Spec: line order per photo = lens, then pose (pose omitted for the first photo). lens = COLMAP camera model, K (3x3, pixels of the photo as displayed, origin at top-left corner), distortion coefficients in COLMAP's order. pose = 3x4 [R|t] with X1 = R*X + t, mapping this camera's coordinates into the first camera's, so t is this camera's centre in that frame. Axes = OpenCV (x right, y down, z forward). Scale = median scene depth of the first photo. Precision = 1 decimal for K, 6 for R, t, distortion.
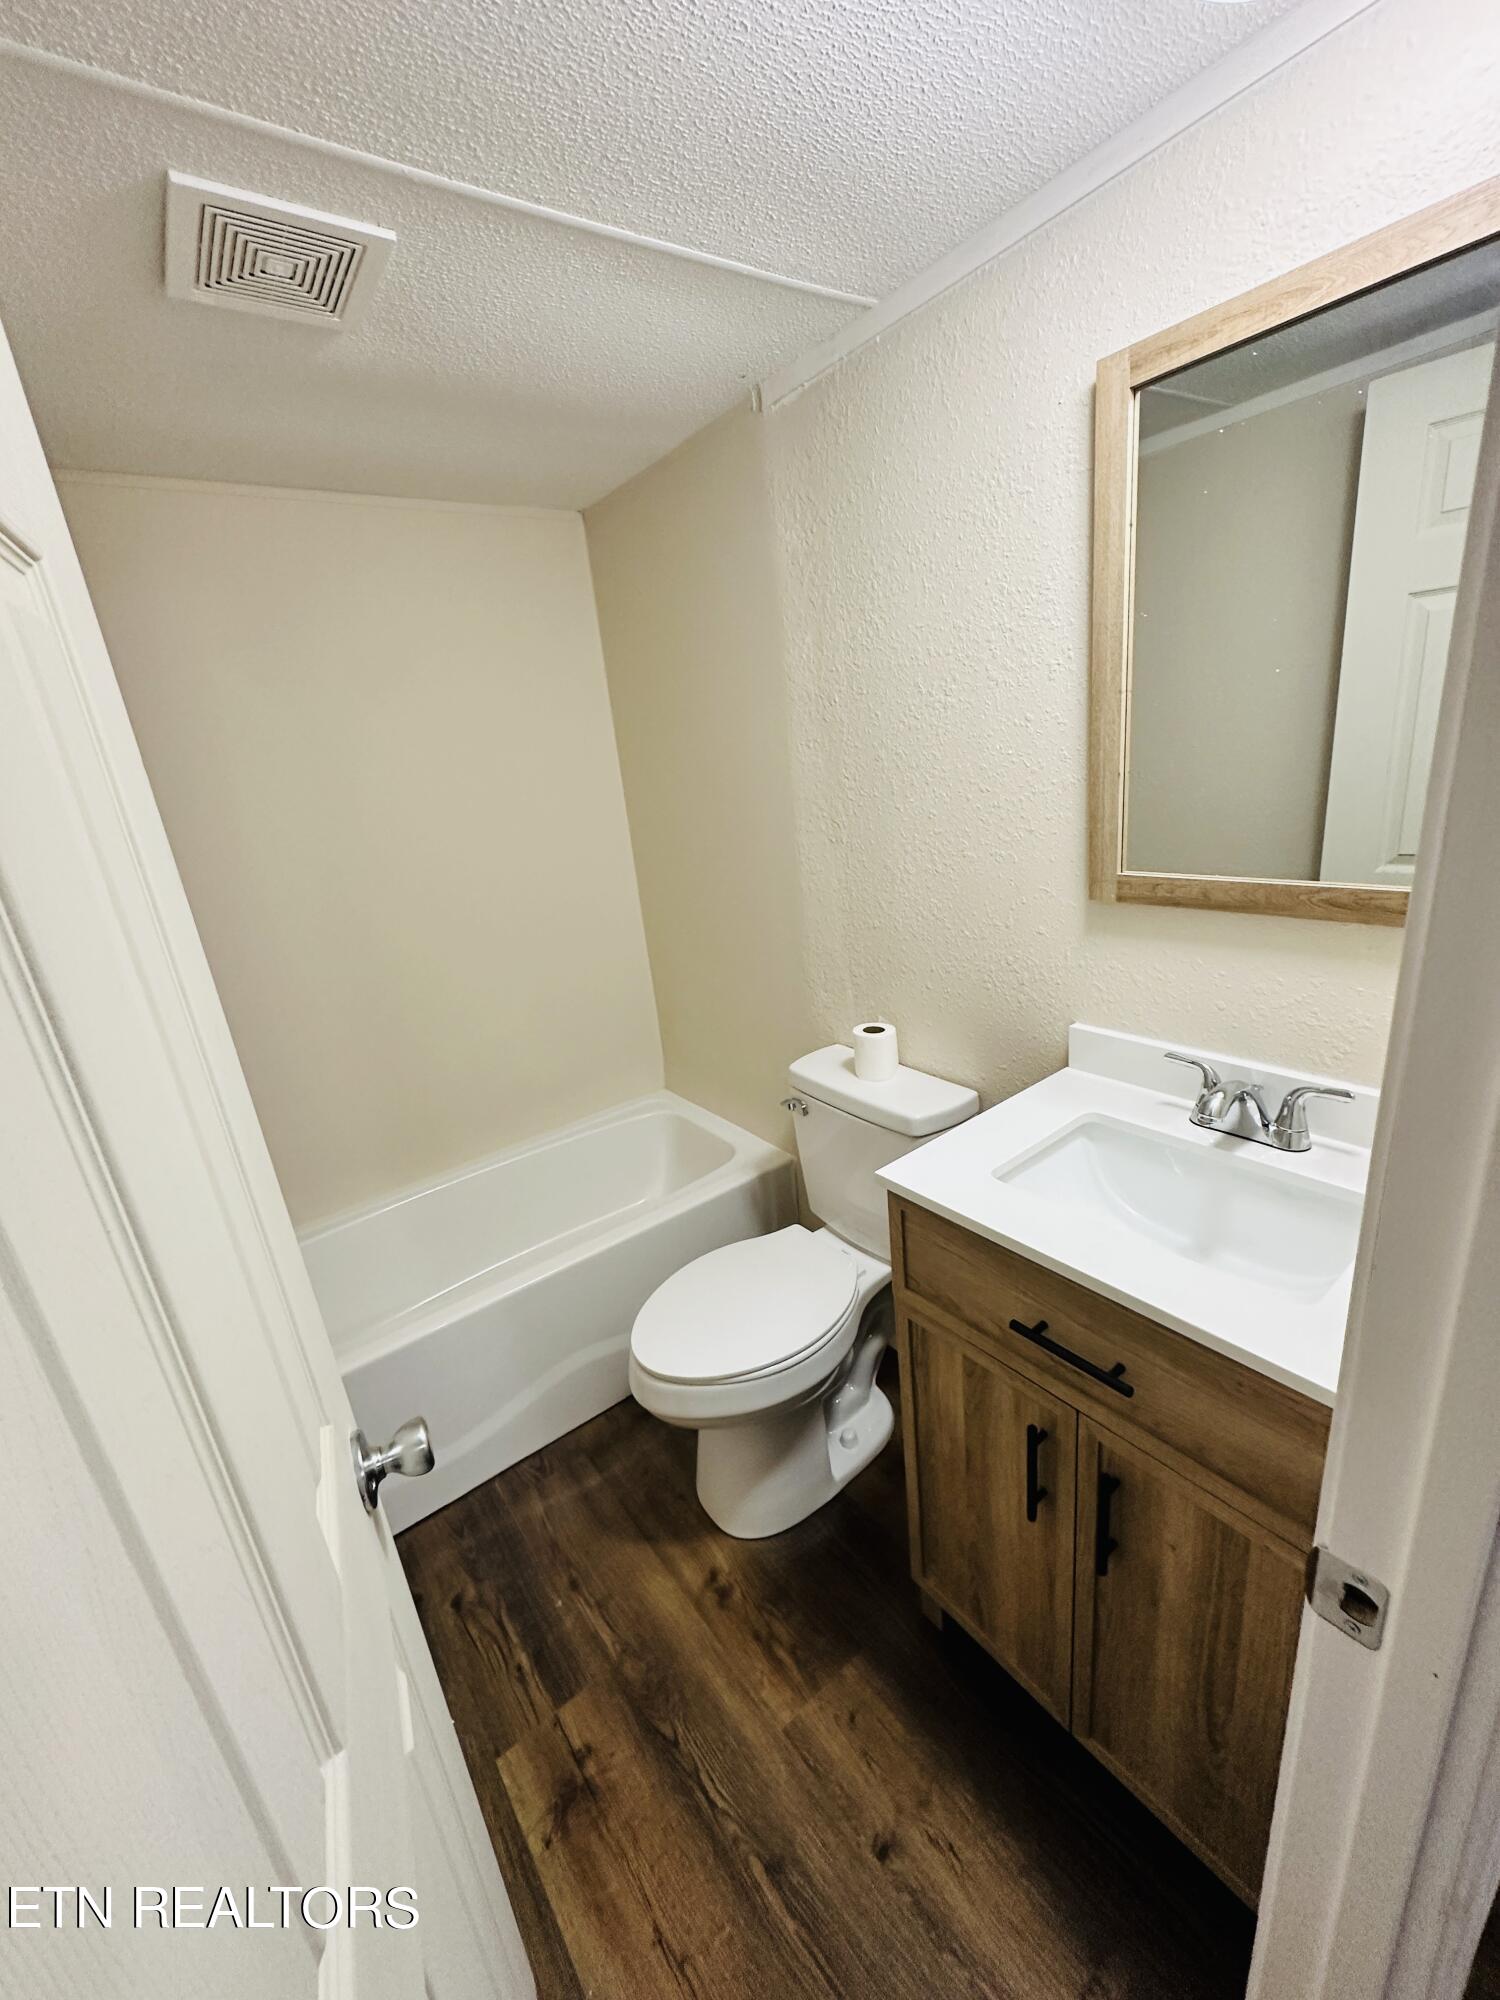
lens RADIAL K [[790.6, 0, 756.9], [0, 790.6, 999.1], [0, 0, 1]] dist [-0.007354, 0.001887]
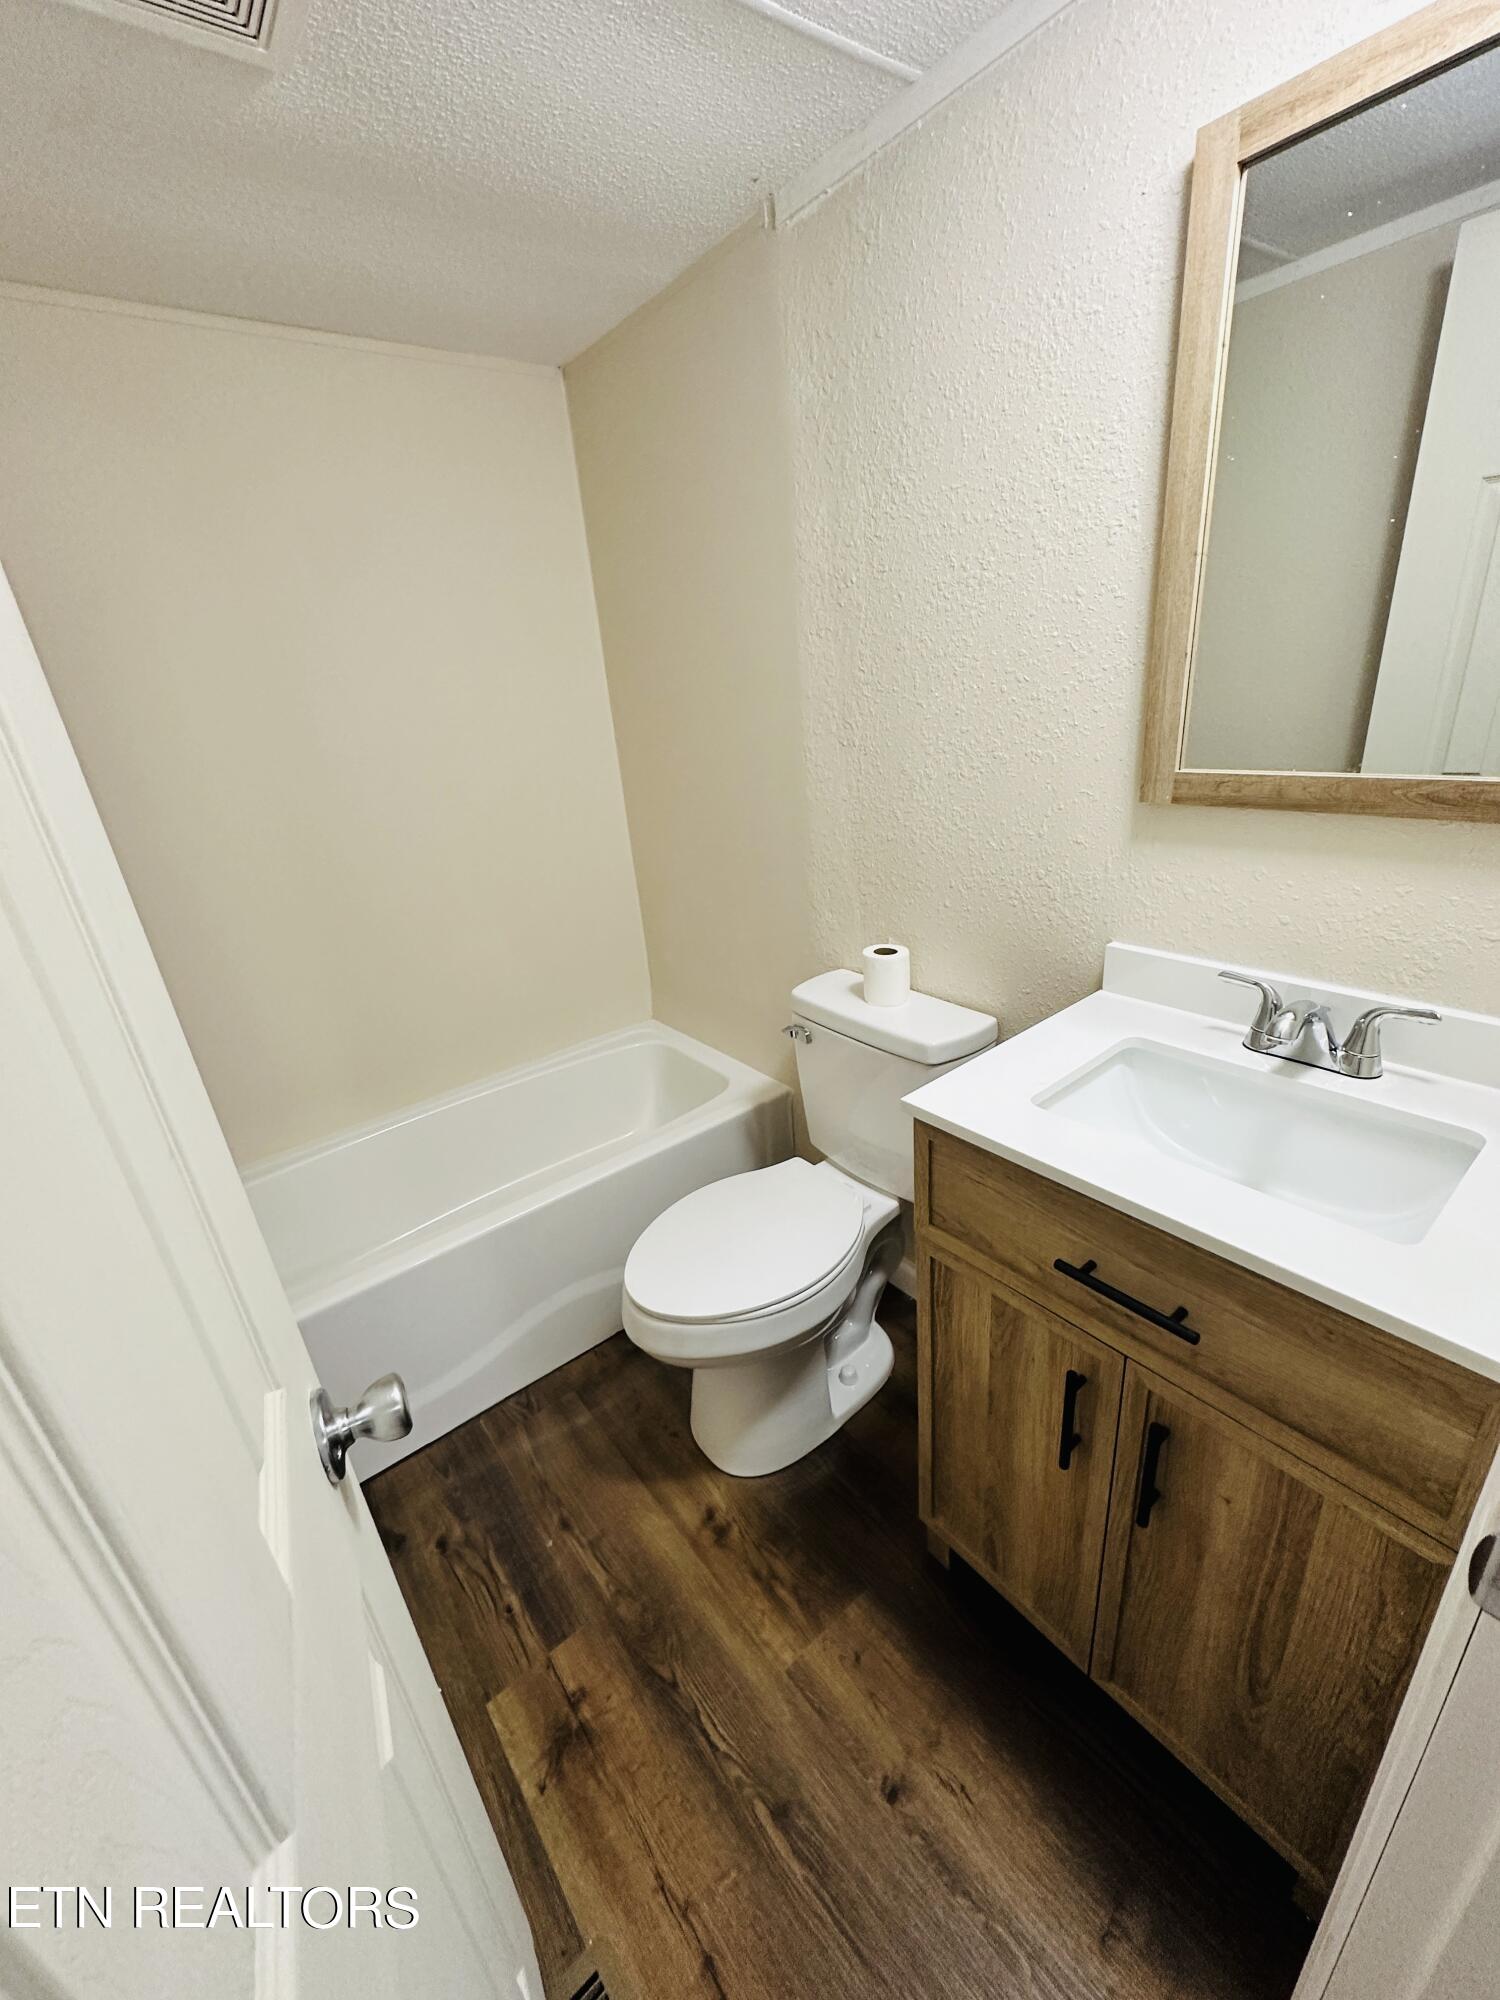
lens RADIAL K [[790.6, 0, 754.9], [0, 790.6, 999.6], [0, 0, 1]] dist [-0.007354, 0.001887]
pose [[0.999626, 0.009844, 0.025531, -0.040304], [-0.011770, 0.997005, 0.076440, 0.037835], [-0.024702, -0.076711, 0.996747, 0.109704]]
